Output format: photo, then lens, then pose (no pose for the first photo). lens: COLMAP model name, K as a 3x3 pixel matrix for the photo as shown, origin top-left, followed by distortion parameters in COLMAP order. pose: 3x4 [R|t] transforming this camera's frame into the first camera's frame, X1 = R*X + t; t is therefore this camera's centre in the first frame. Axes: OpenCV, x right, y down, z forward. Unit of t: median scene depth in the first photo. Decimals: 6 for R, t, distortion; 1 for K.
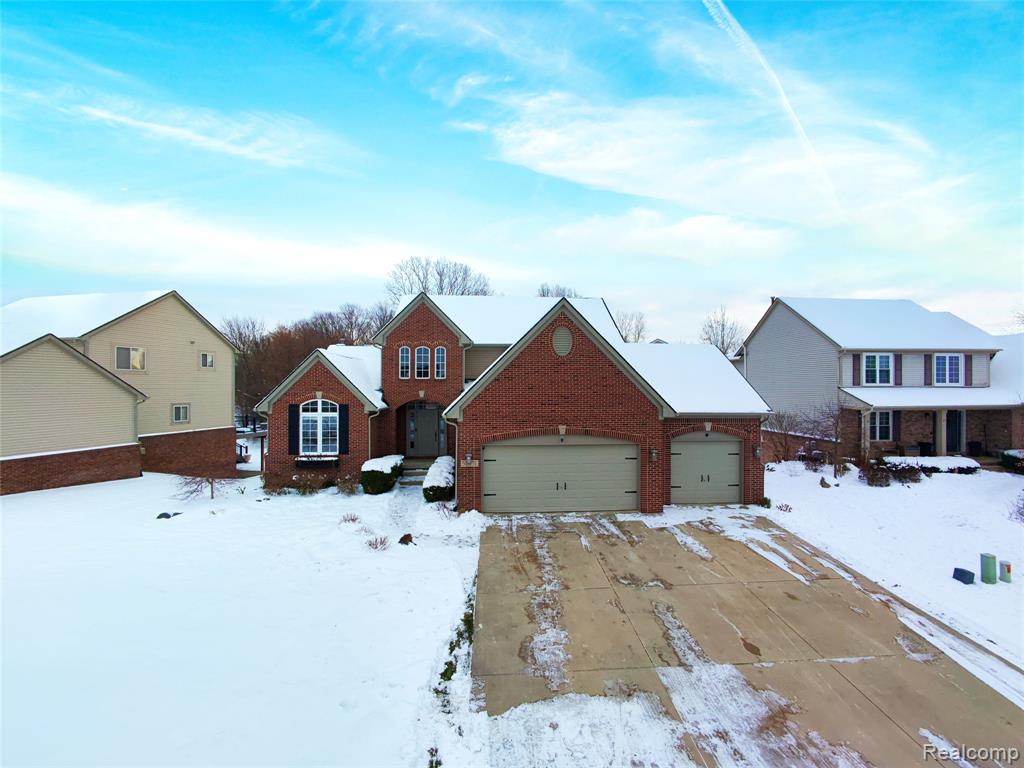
lens RADIAL K [[463.1, 0, 519.4], [0, 463.1, 382.6], [0, 0, 1]] dist [-0.008112, -0.001061]
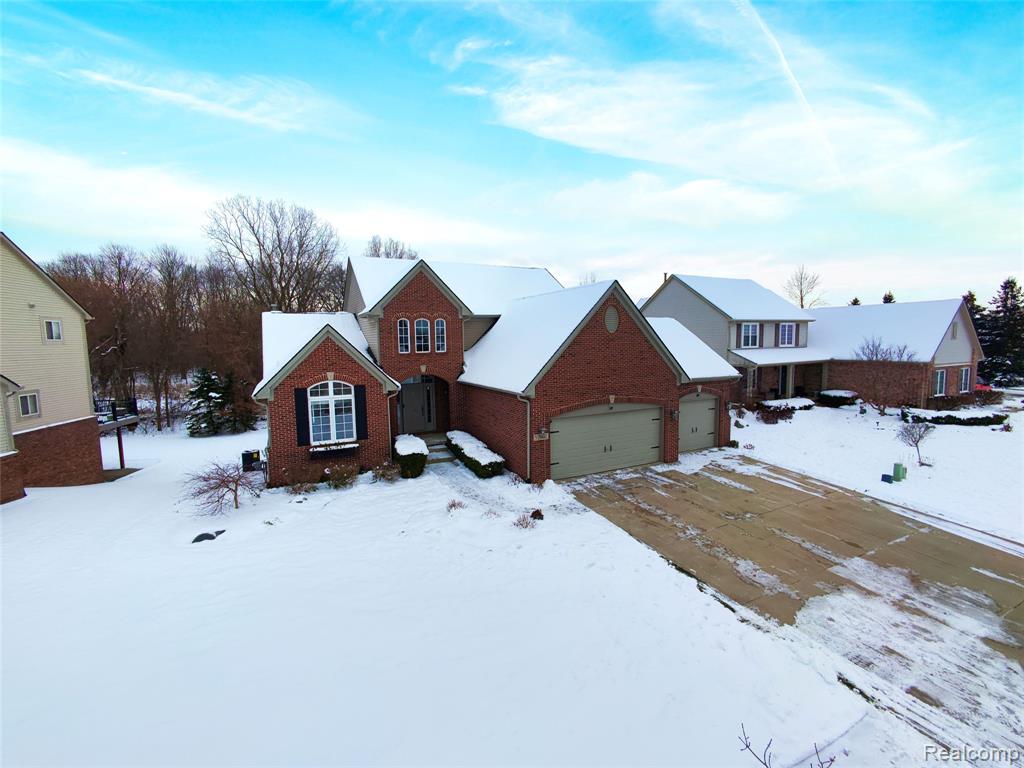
lens RADIAL K [[463.1, 0, 519.4], [0, 463.1, 382.6], [0, 0, 1]] dist [-0.008112, -0.001061]
pose [[0.919812, -0.051011, 0.389030, -0.443947], [0.013861, 0.995118, 0.097711, -0.041486], [-0.392116, -0.084484, 0.916028, 0.051005]]
